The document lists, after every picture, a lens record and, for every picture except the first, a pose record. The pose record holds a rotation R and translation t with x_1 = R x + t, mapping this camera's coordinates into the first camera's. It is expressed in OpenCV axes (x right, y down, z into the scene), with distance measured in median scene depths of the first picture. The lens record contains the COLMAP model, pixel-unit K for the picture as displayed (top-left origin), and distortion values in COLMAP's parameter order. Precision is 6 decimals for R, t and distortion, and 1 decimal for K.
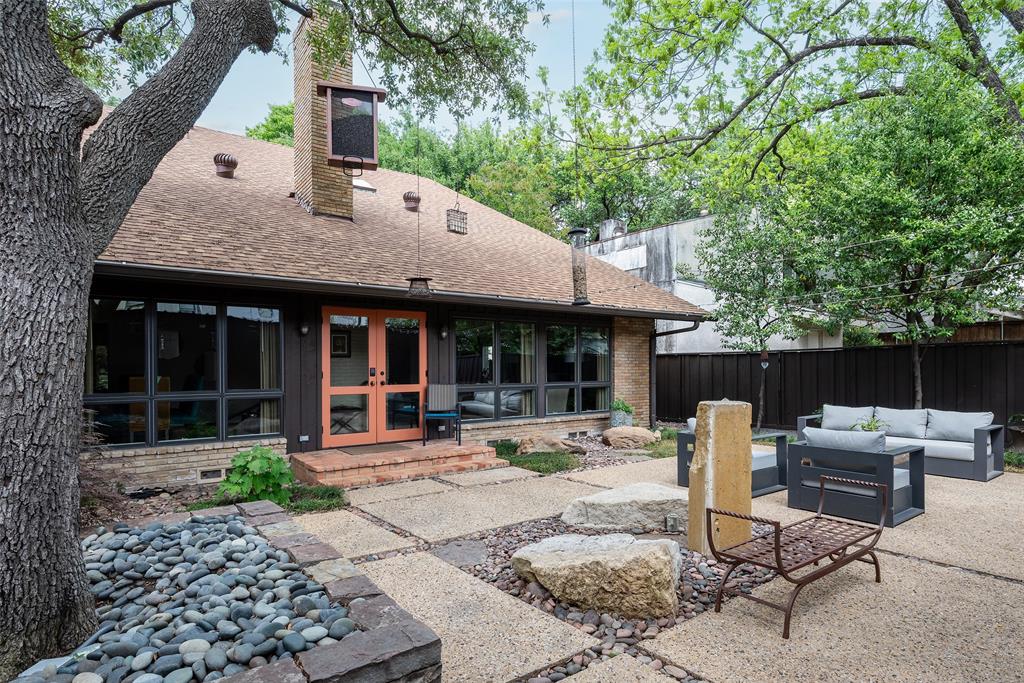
lens RADIAL K [[588.4, 0, 515.0], [0, 588.4, 350.7], [0, 0, 1]] dist [0.009955, 0.001122]
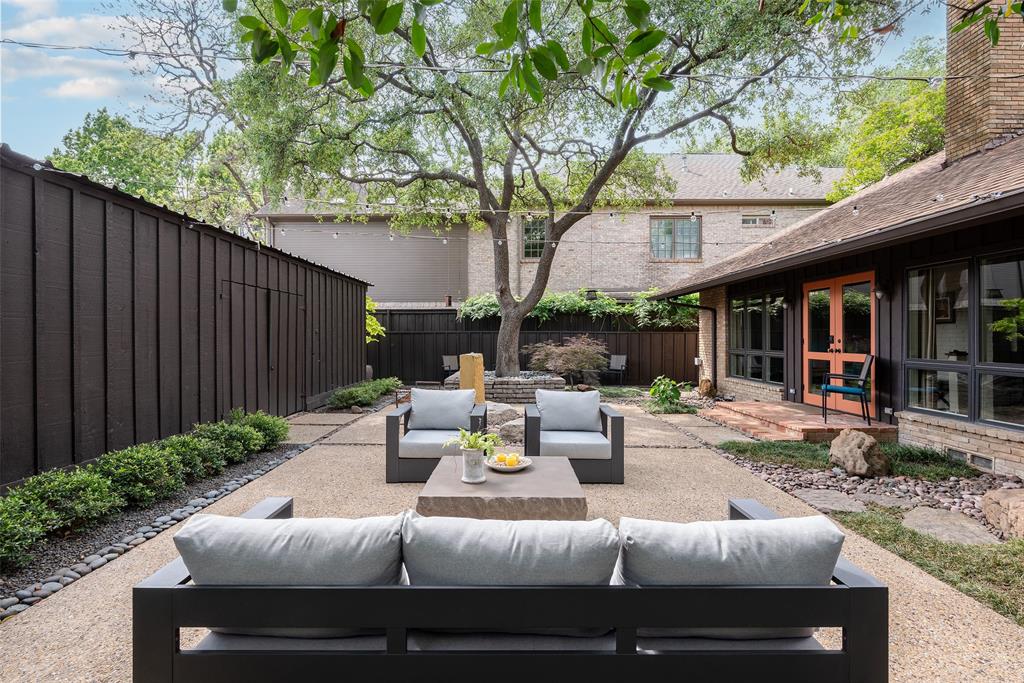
lens RADIAL K [[466.8, 0, 512.1], [0, 466.8, 338.3], [0, 0, 1]] dist [0.004528, 0.000405]
pose [[-0.621214, -0.002972, -0.783635, 0.738203], [0.008406, 0.999910, -0.010456, 0.037944], [0.783596, -0.013082, -0.621133, 1.062964]]
